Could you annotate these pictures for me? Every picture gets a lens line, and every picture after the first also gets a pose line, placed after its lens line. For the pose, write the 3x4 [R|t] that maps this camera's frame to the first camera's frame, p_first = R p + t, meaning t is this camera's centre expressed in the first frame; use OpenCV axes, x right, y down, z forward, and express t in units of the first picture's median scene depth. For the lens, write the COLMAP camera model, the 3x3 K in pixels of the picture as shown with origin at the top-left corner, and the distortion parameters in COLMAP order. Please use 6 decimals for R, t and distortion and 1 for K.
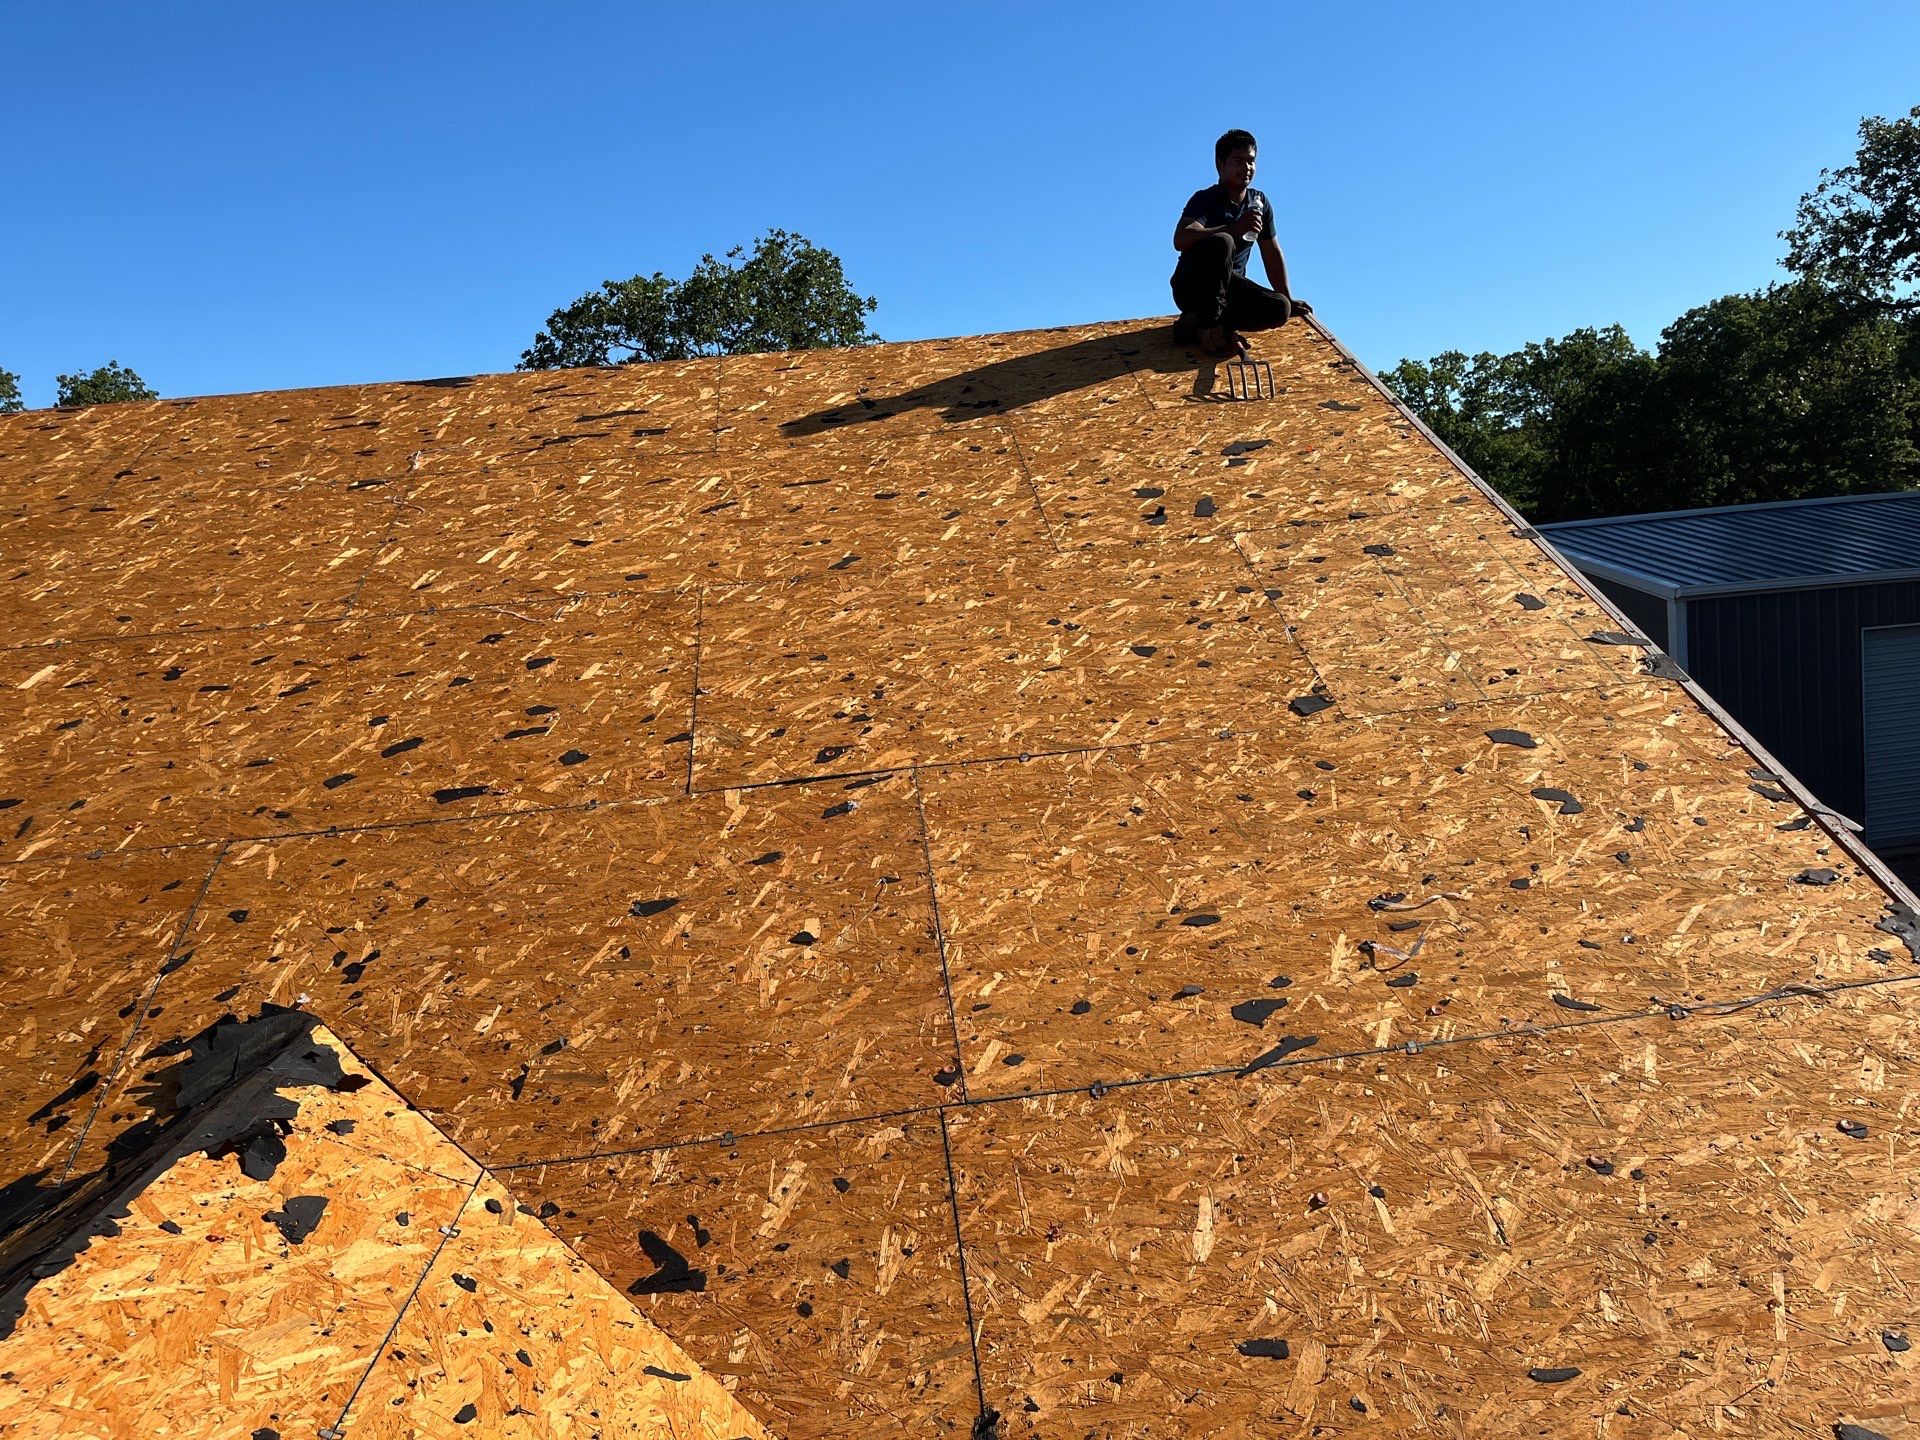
lens RADIAL K [[1453.3, 0, 974.9], [0, 1453.3, 714.8], [0, 0, 1]] dist [0.079330, -0.107224]
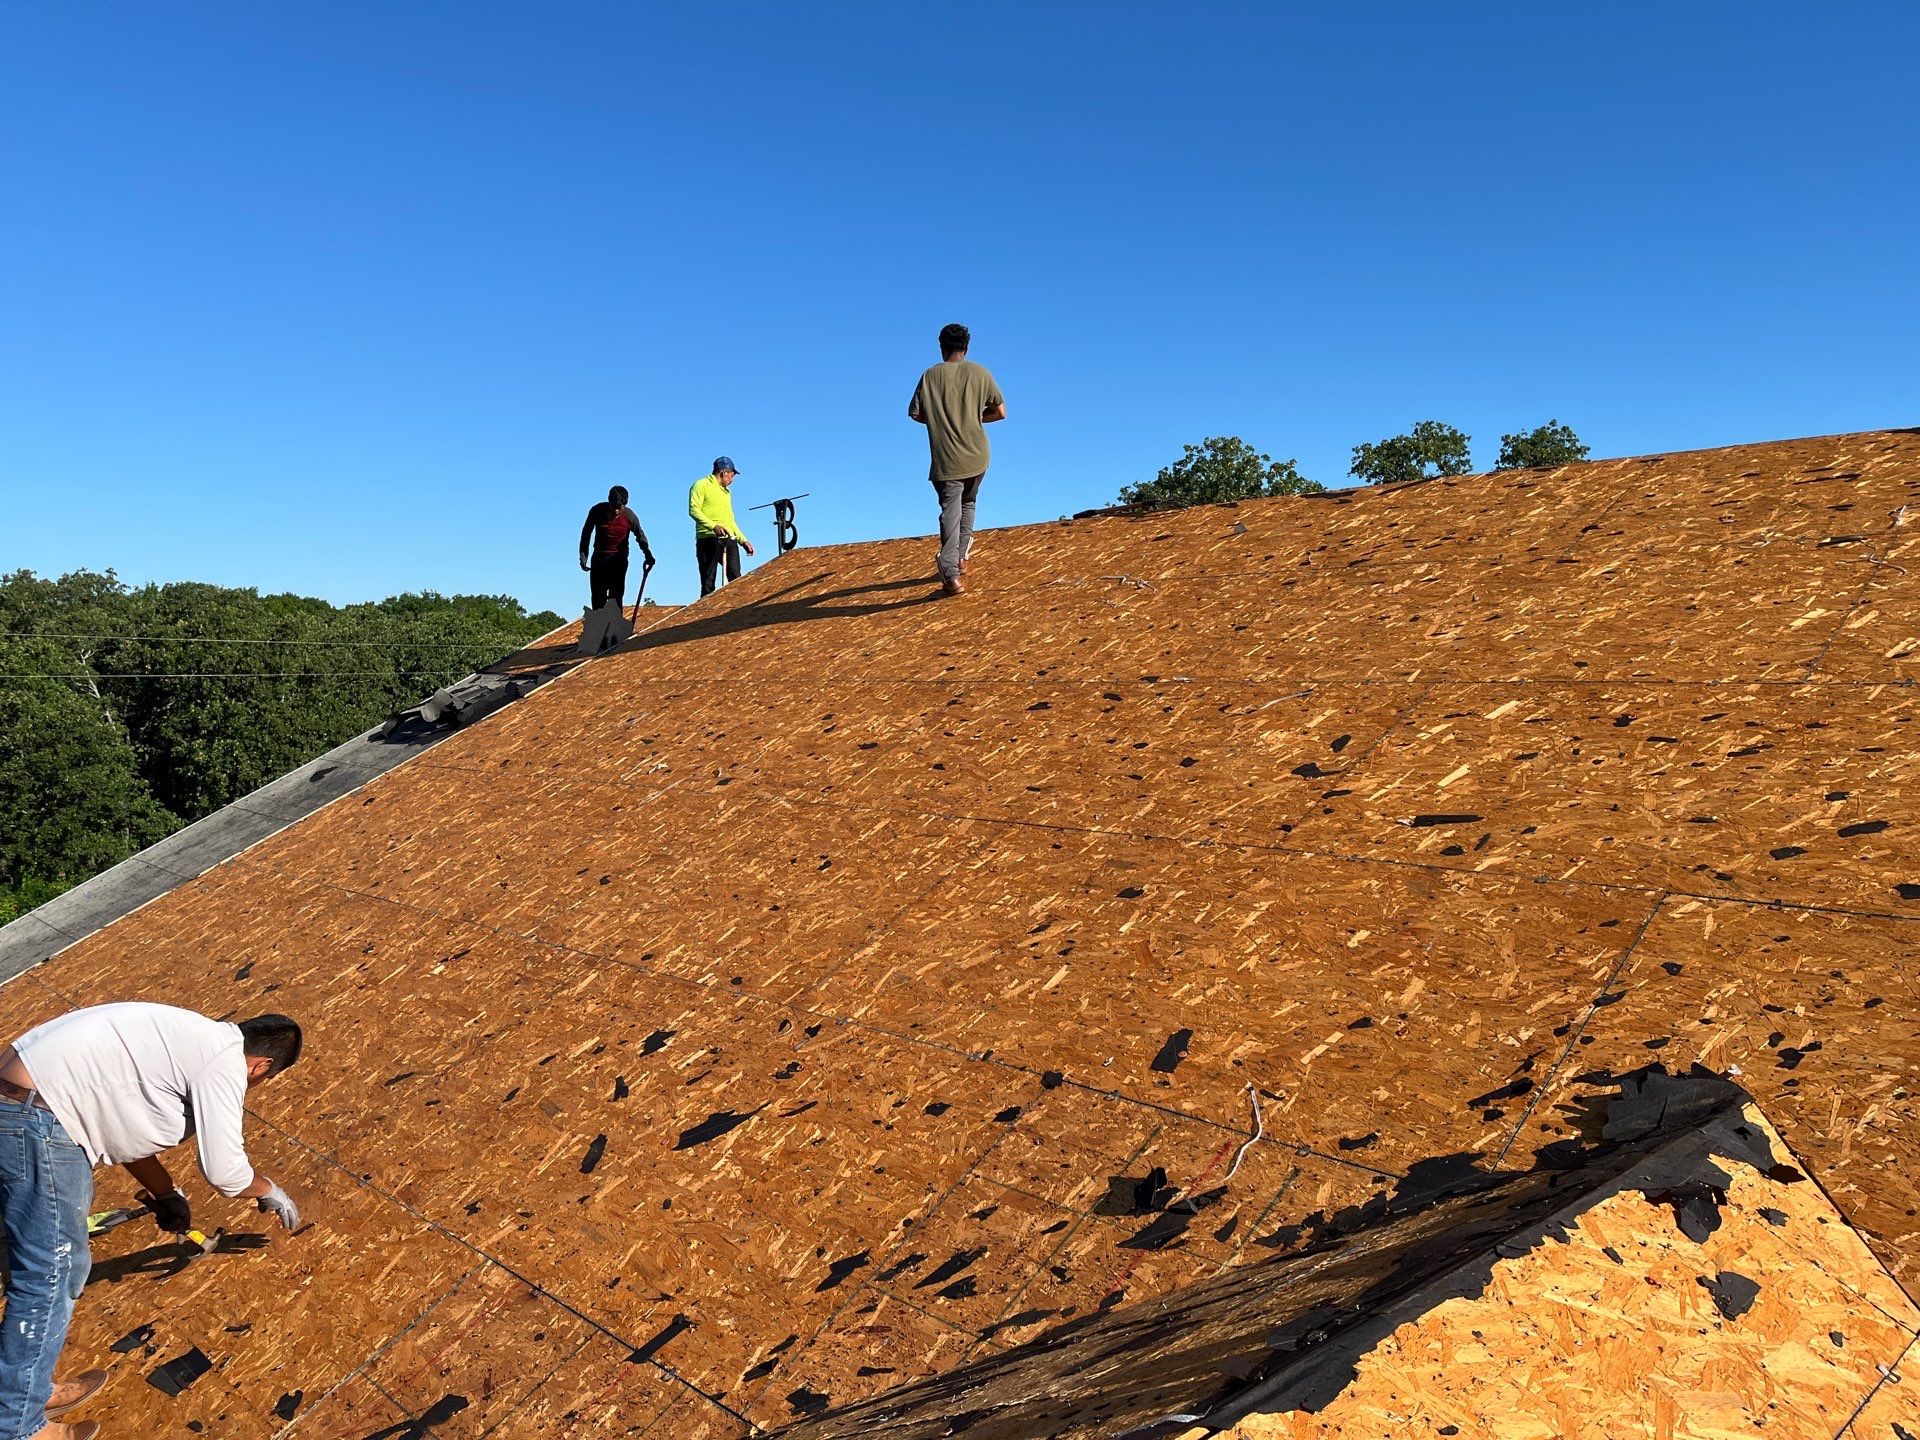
lens RADIAL K [[1453.3, 0, 948.3], [0, 1453.3, 720.2], [0, 0, 1]] dist [0.079330, -0.107224]
pose [[0.625841, 0.113074, -0.771710, -0.042159], [-0.135614, 0.990140, 0.035099, 0.000044], [0.768070, 0.082688, 0.635005, -0.030438]]
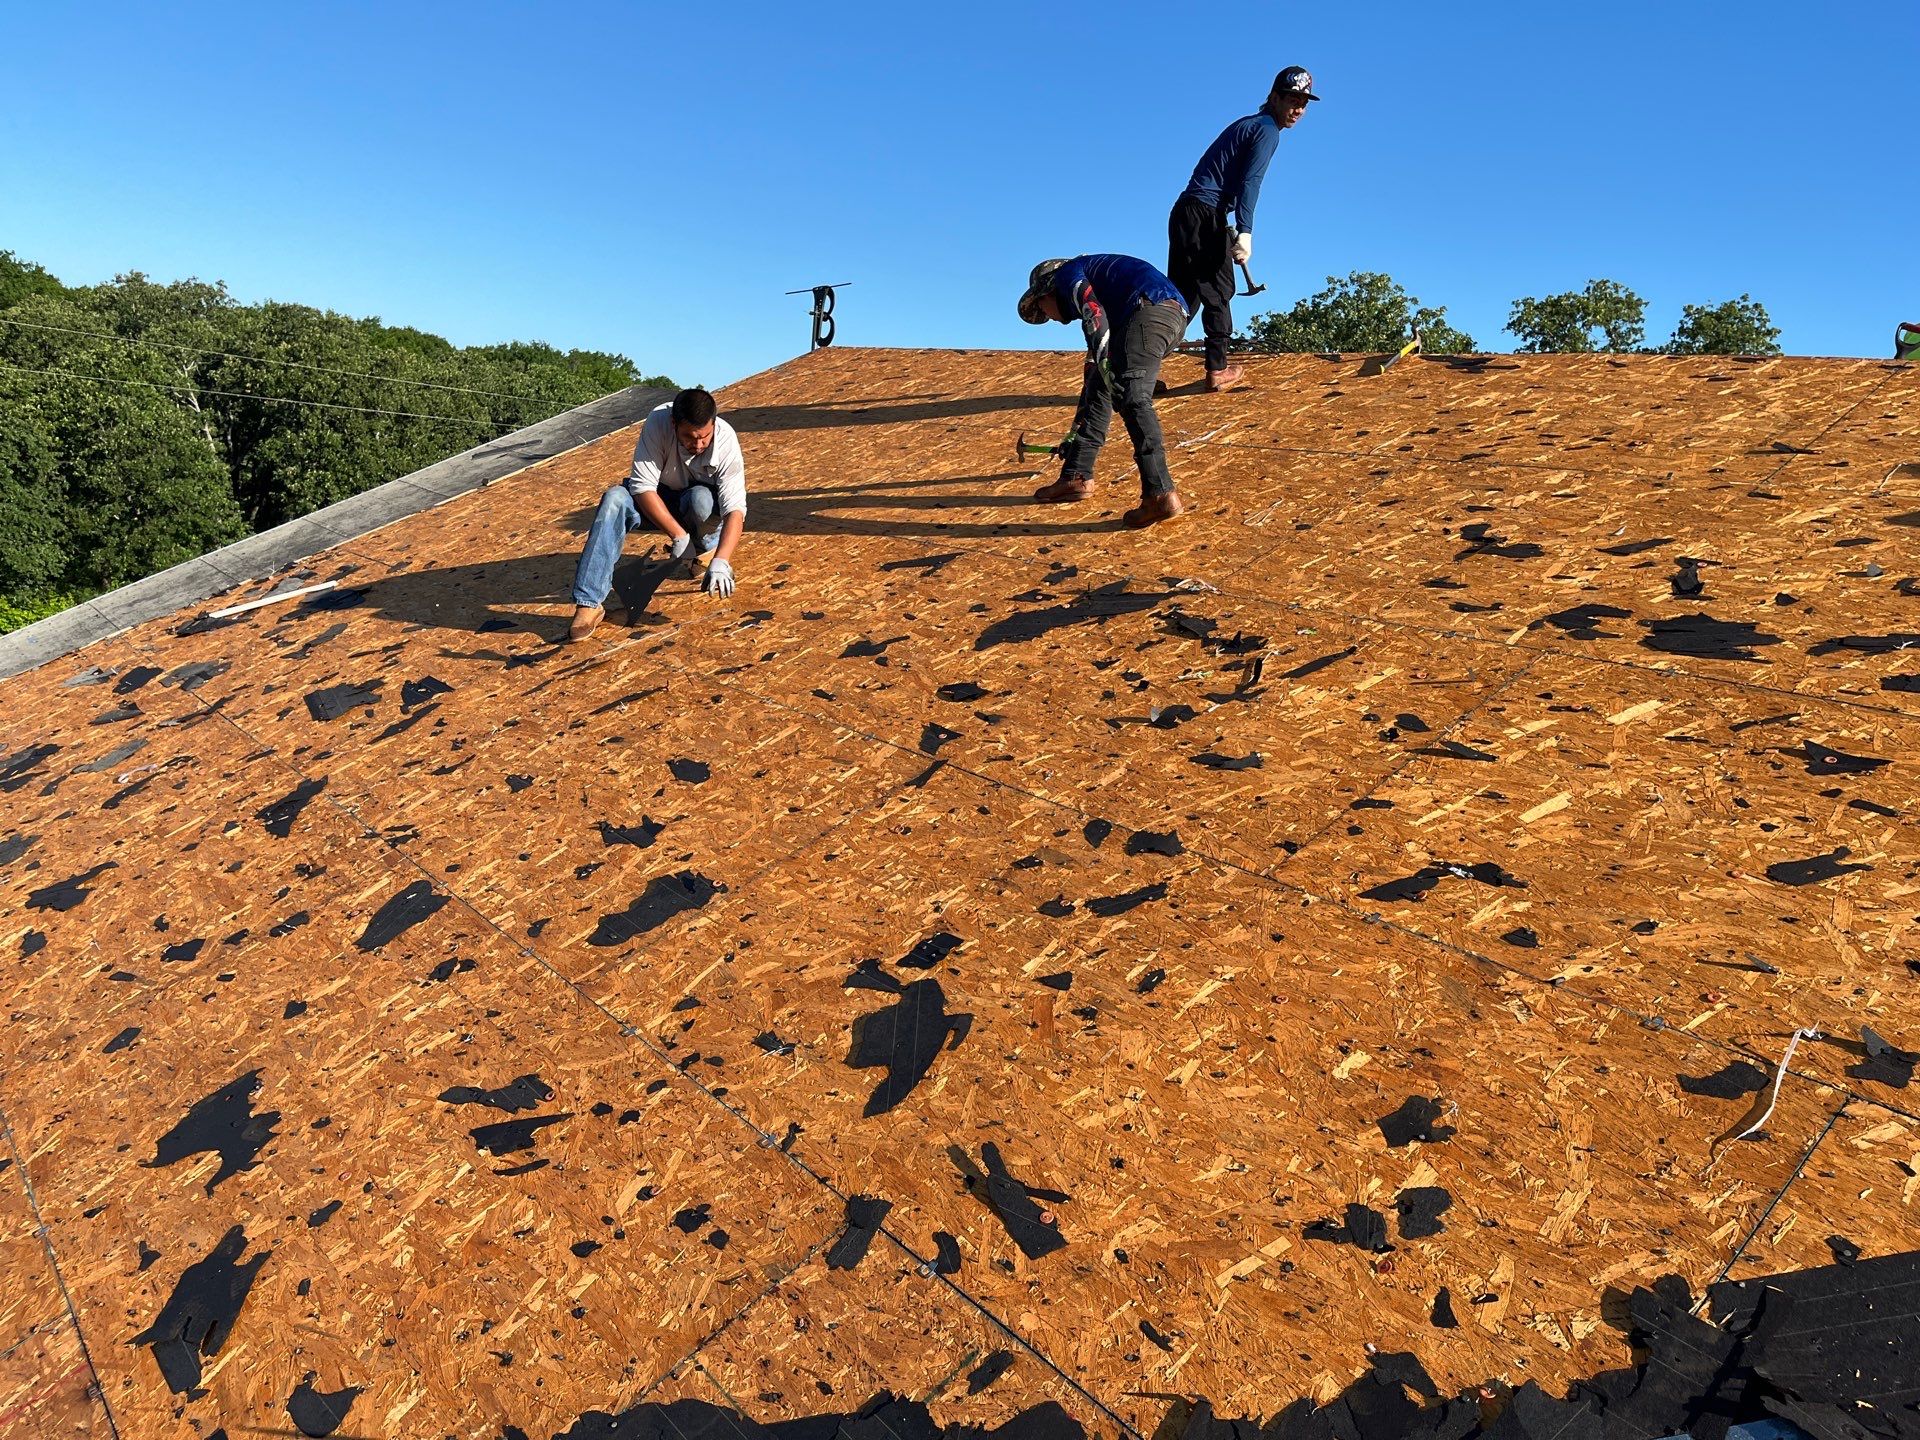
lens RADIAL K [[1453.3, 0, 951.2], [0, 1453.3, 714.5], [0, 0, 1]] dist [0.079330, -0.107224]
pose [[0.551334, 0.286426, -0.783576, -0.244584], [-0.253407, 0.952338, 0.169814, -0.069389], [0.794868, 0.104939, 0.597639, 0.271225]]
